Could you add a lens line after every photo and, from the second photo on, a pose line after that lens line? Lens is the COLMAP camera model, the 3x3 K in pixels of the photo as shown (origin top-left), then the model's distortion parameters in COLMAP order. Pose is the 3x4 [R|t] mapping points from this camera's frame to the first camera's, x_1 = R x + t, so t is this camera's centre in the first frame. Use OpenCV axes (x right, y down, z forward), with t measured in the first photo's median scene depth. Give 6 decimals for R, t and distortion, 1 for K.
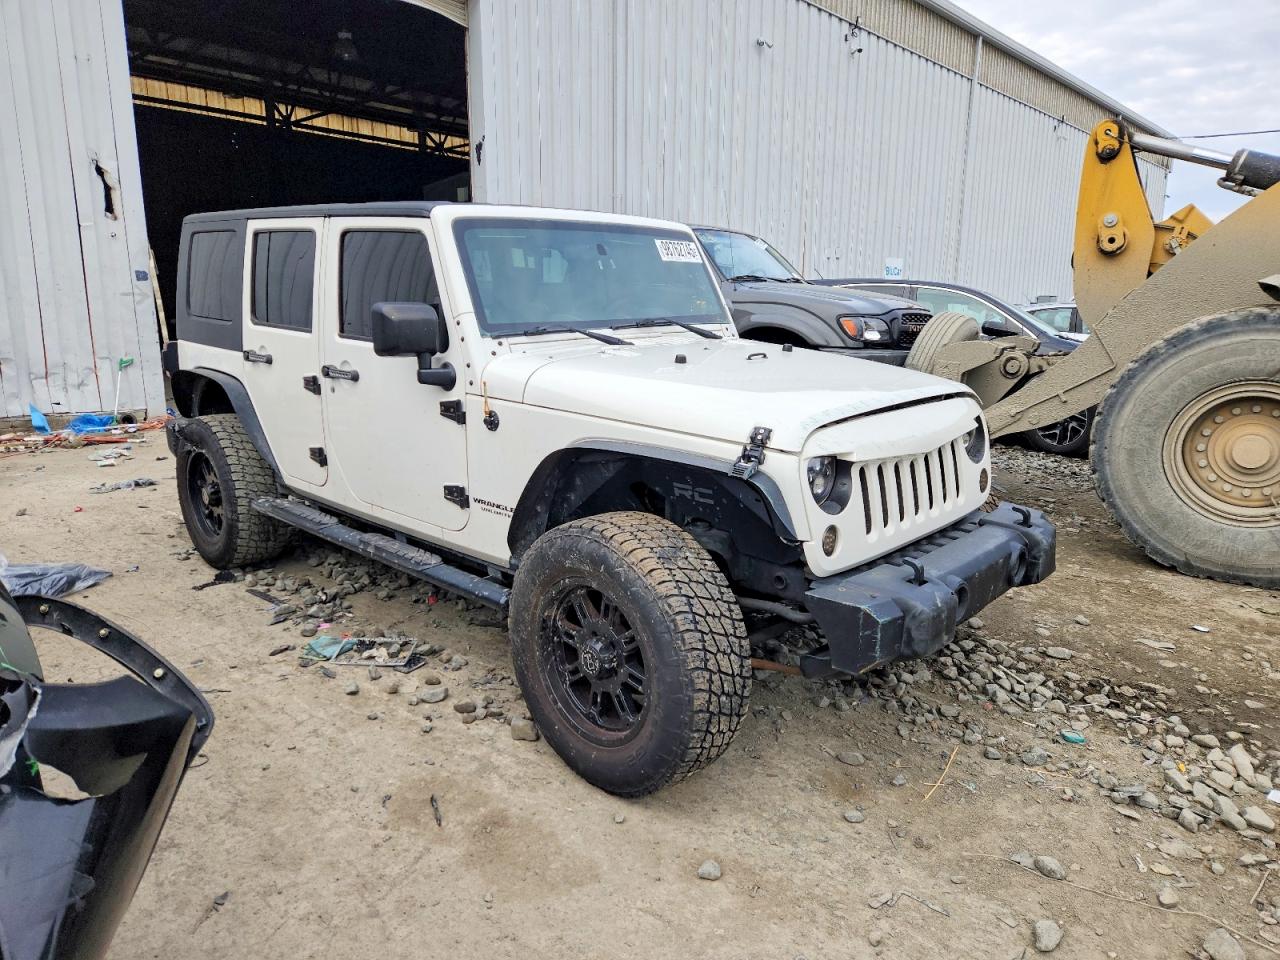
lens RADIAL K [[843.1, 0, 640.0], [0, 843.1, 480.0], [0, 0, 1]] dist [0.095618, -0.085285]
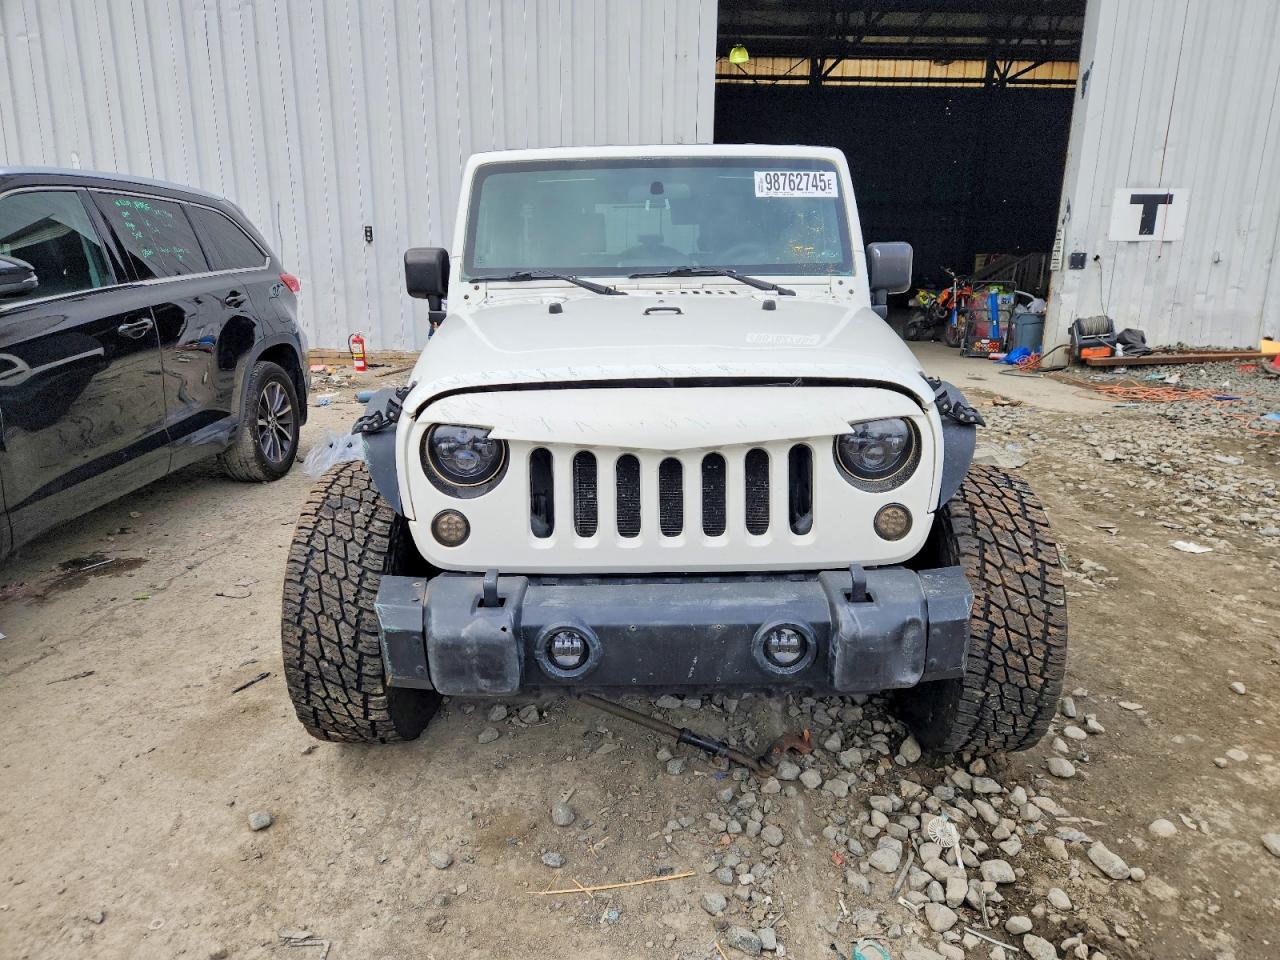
lens RADIAL K [[843.1, 0, 640.0], [0, 843.1, 480.0], [0, 0, 1]] dist [0.095618, -0.085285]
pose [[0.698427, 0.176304, -0.693626, 0.629924], [-0.150687, 0.983682, 0.098300, -0.056903], [0.699638, 0.035865, 0.713597, 0.370696]]
